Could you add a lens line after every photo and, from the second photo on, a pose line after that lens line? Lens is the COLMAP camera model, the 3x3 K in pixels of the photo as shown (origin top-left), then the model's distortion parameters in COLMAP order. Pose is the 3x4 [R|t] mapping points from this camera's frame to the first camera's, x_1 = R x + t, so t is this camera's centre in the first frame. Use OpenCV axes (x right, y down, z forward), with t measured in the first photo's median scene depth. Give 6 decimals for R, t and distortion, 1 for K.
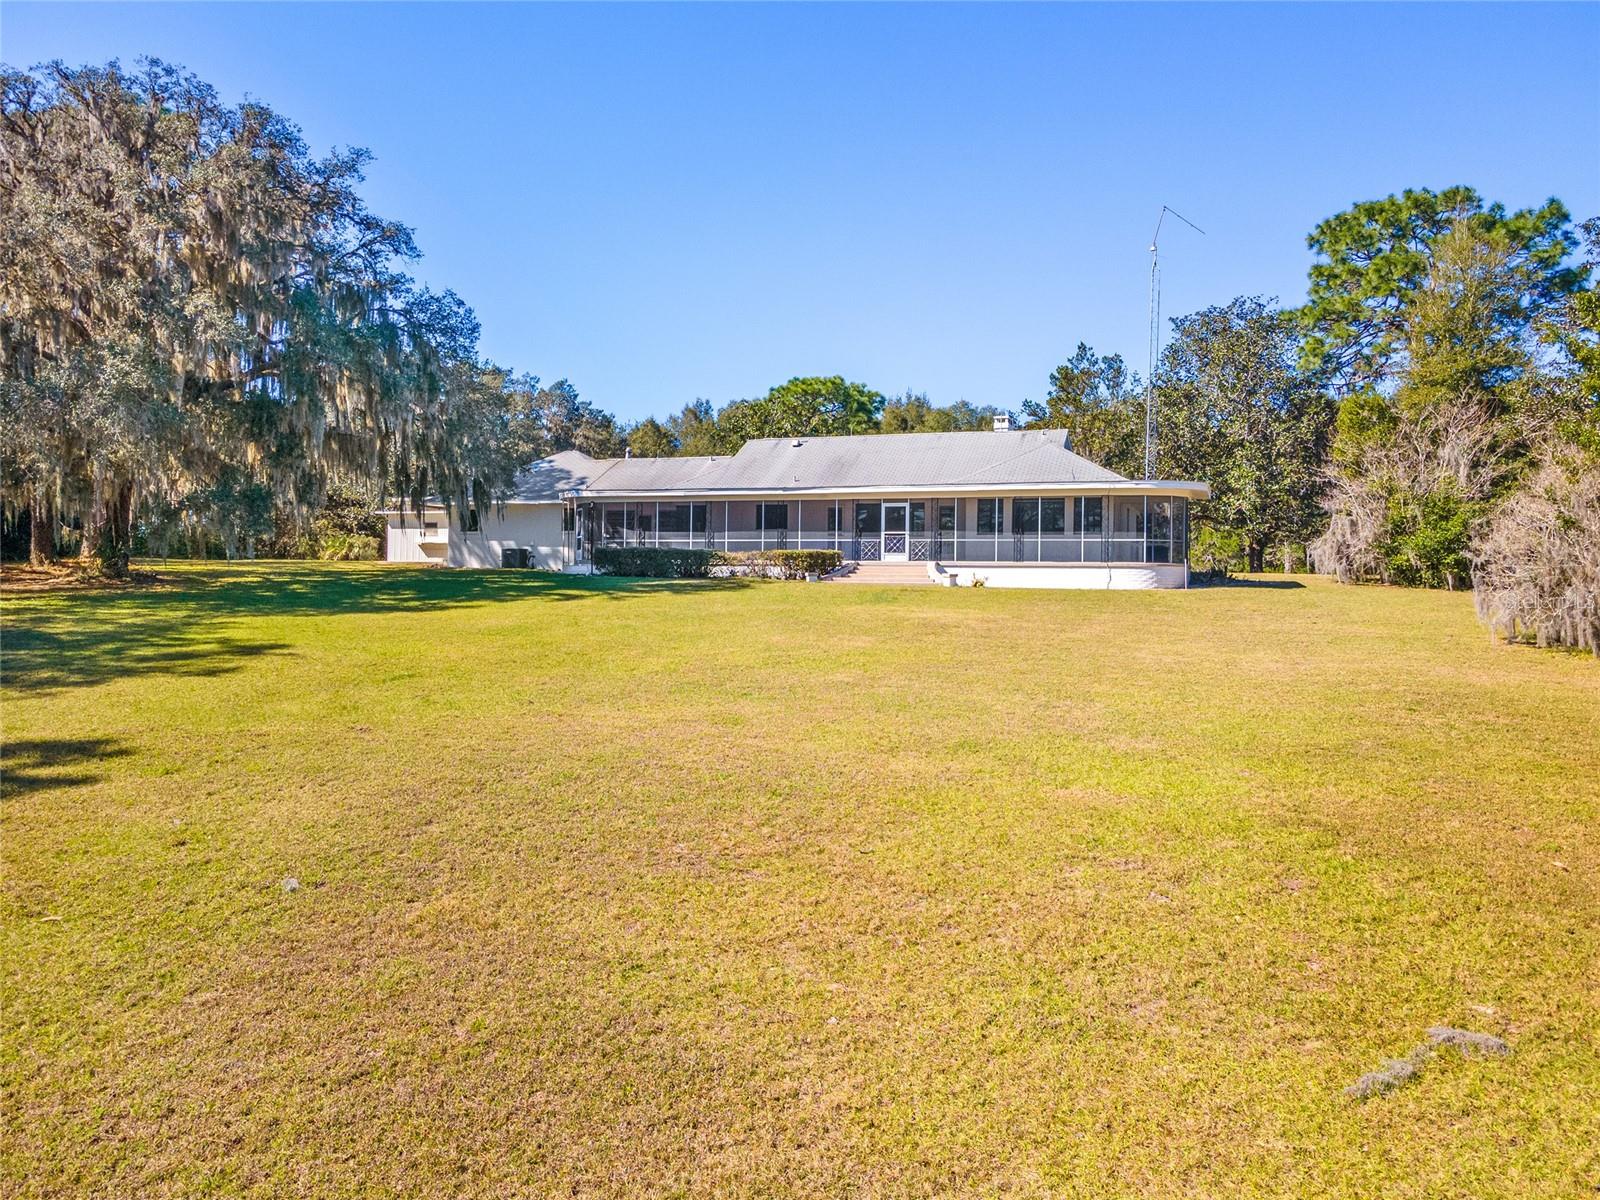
lens RADIAL K [[1178.6, 0, 802.4], [0, 1178.6, 582.9], [0, 0, 1]] dist [0.037561, 0.015421]
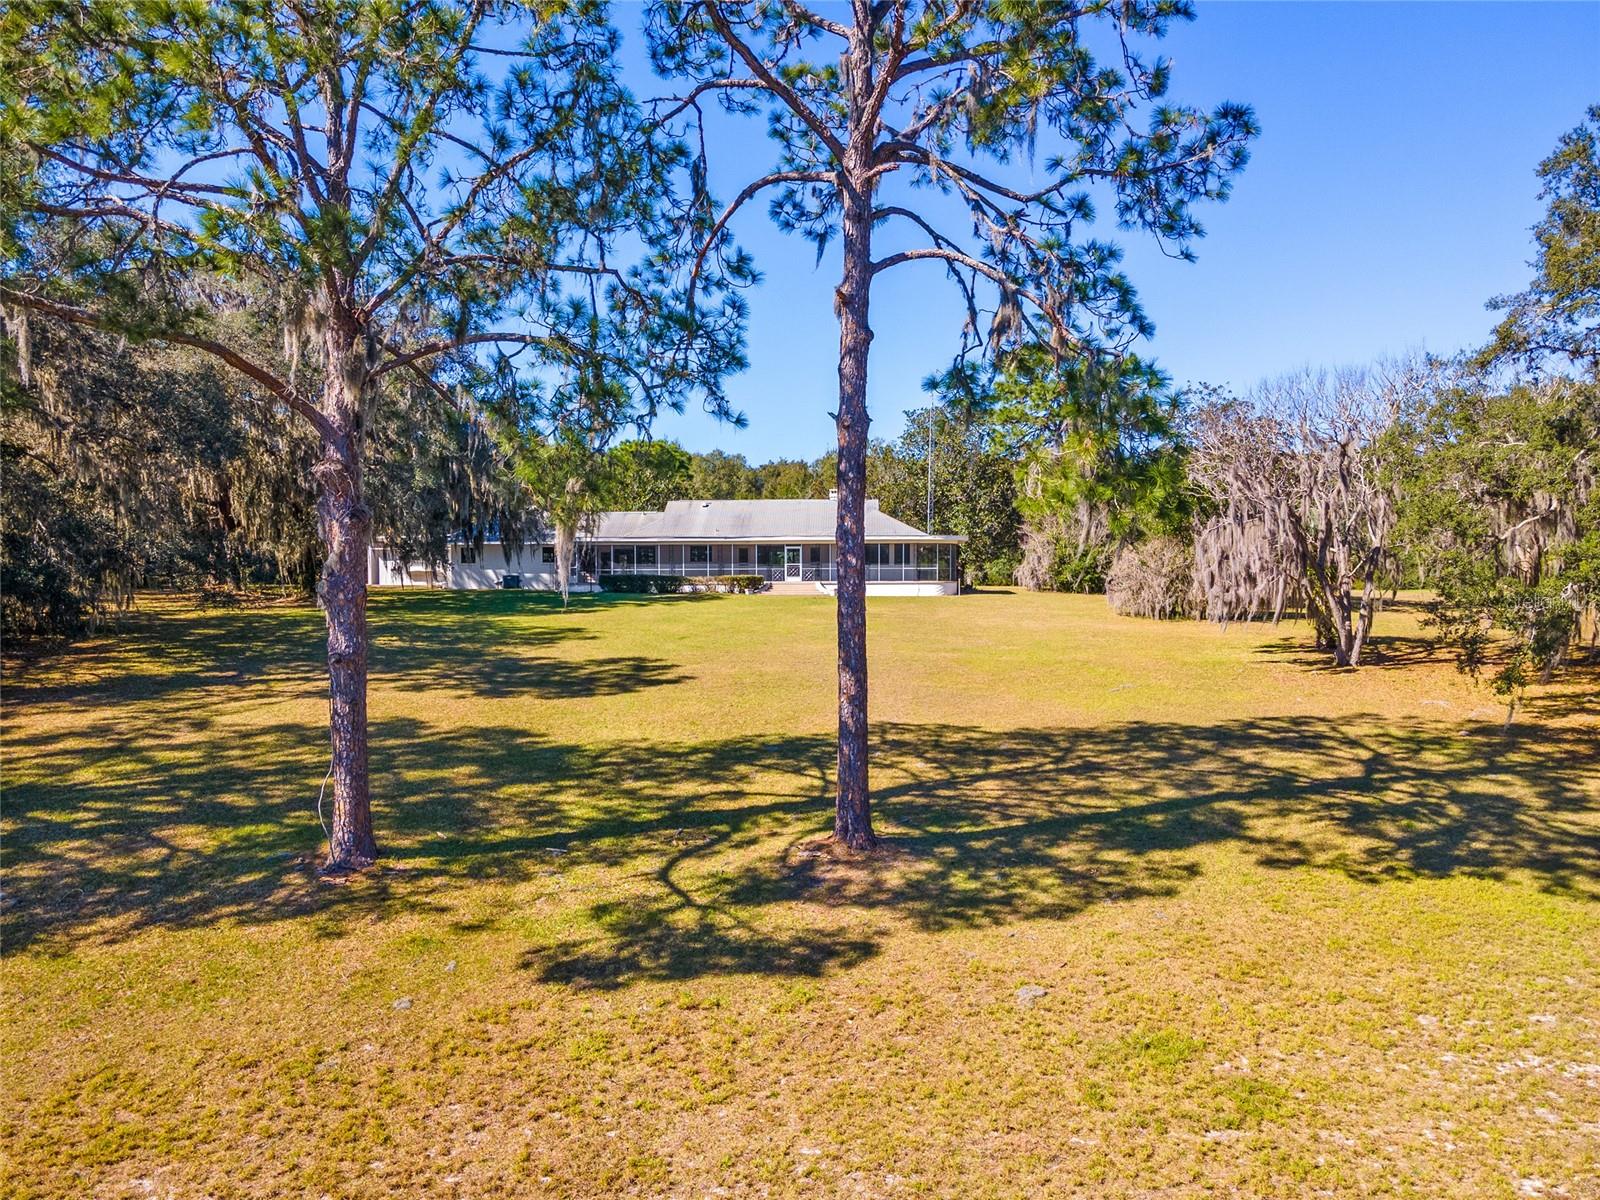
lens RADIAL K [[1178.6, 0, 812.4], [0, 1178.6, 610.6], [0, 0, 1]] dist [0.037561, 0.015421]
pose [[0.955316, -0.017976, 0.295041, -0.349522], [0.015016, 0.999812, 0.012292, 0.002450], [-0.295206, -0.007312, 0.955406, -0.539015]]
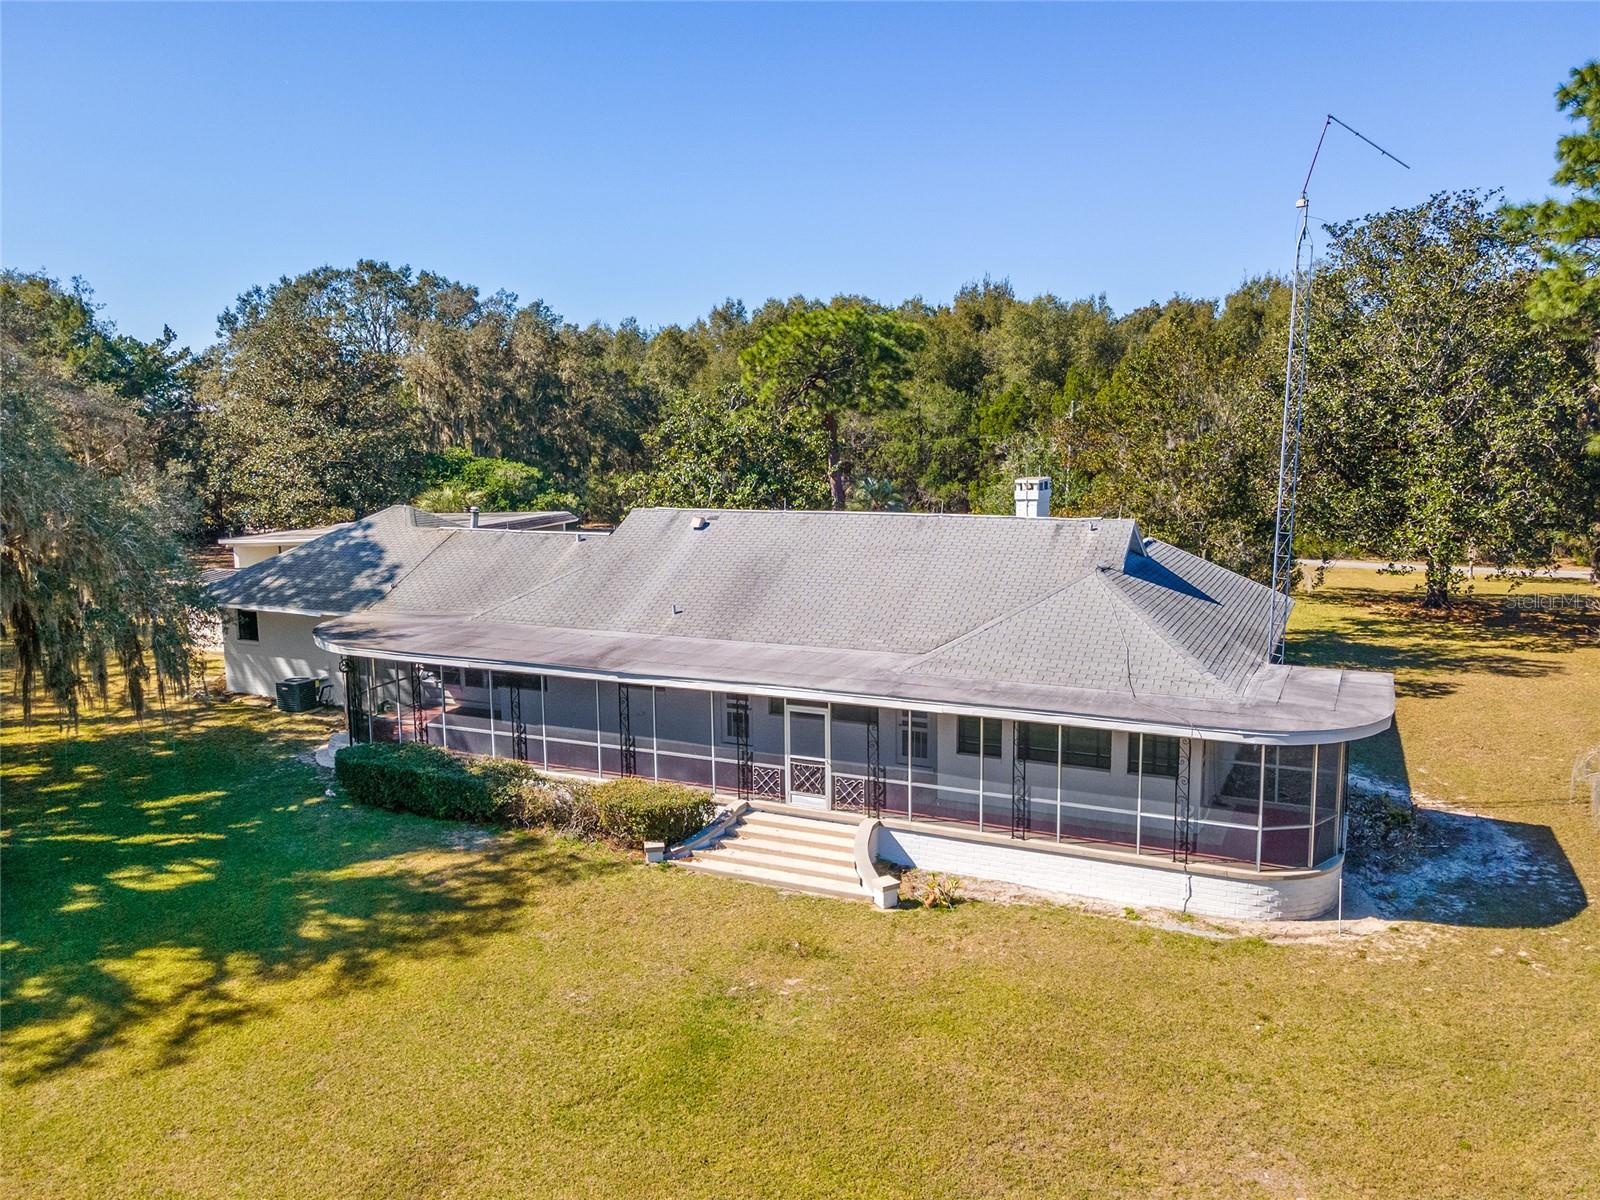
lens RADIAL K [[1178.6, 0, 804.3], [0, 1178.6, 600.6], [0, 0, 1]] dist [0.037561, 0.015421]
pose [[0.995123, -0.009016, -0.098227, 0.120327], [0.023586, 0.988677, 0.148196, -0.181839], [0.095778, -0.149790, 0.984068, 0.408411]]
